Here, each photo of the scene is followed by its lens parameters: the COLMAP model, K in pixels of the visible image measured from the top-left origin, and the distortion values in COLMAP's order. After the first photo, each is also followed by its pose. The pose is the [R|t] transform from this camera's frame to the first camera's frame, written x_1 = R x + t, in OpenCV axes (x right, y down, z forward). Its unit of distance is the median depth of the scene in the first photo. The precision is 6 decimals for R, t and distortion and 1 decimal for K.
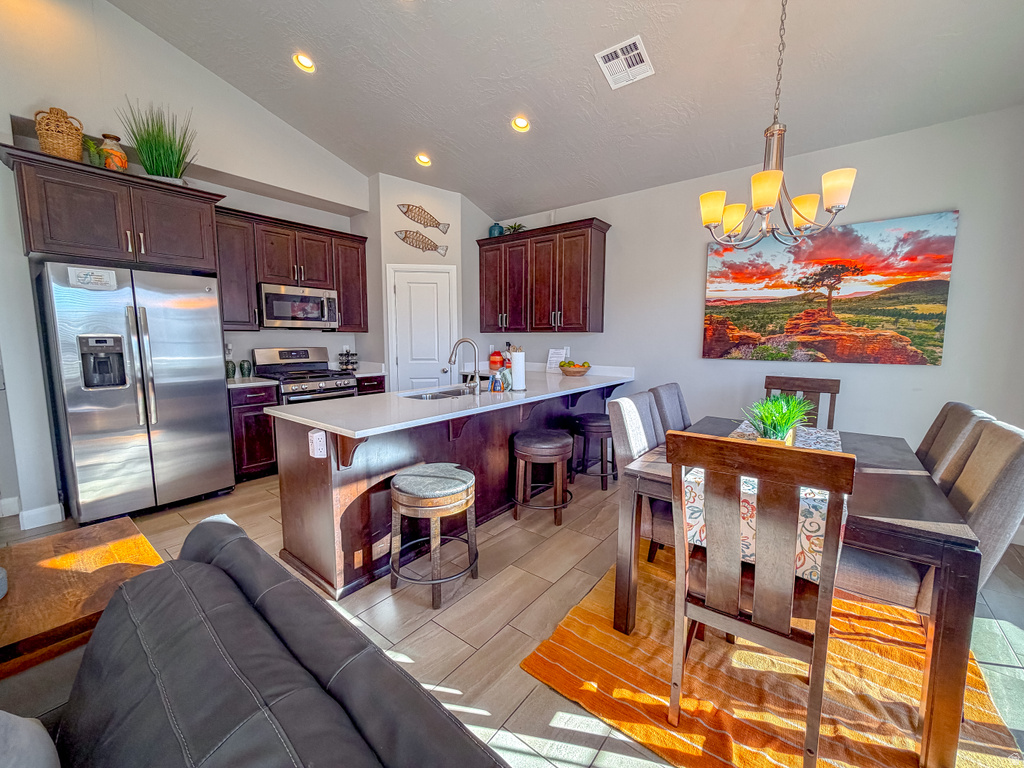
lens RADIAL K [[414.8, 0, 516.8], [0, 414.8, 383.8], [0, 0, 1]] dist [0.003254, -0.002284]
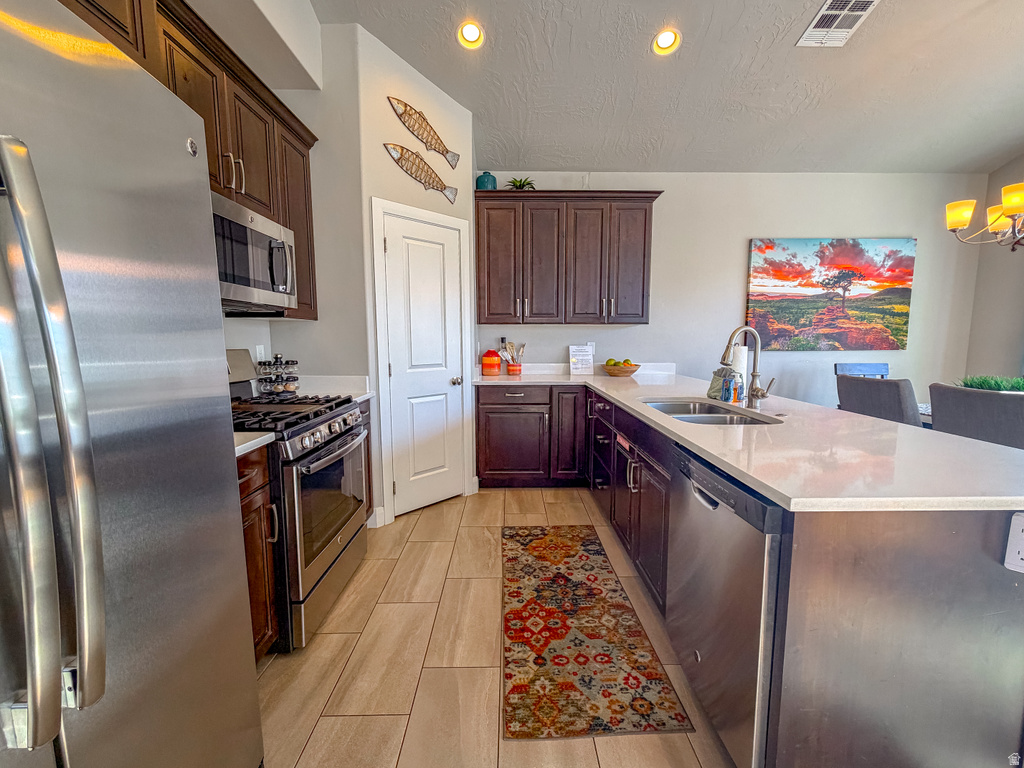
lens RADIAL K [[414.8, 0, 514.9], [0, 414.8, 385.1], [0, 0, 1]] dist [0.003254, -0.002284]
pose [[0.778676, -0.075472, 0.622871, -0.718223], [0.074430, 0.996840, 0.027736, -0.051816], [-0.622996, 0.024763, 0.781833, 0.607691]]
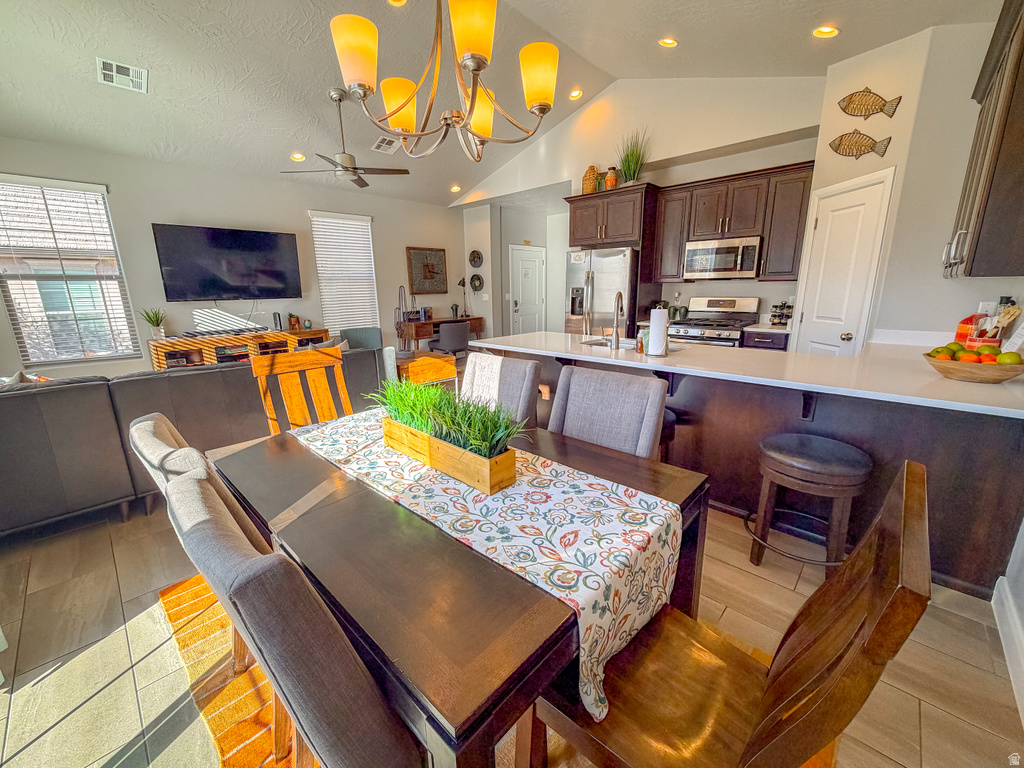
lens RADIAL K [[414.8, 0, 508.0], [0, 414.8, 380.5], [0, 0, 1]] dist [0.003254, -0.002284]
pose [[-0.114333, 0.218528, -0.969110, 0.792291], [-0.100733, 0.967929, 0.230146, -0.089548], [0.988322, 0.123934, -0.088653, 0.735842]]
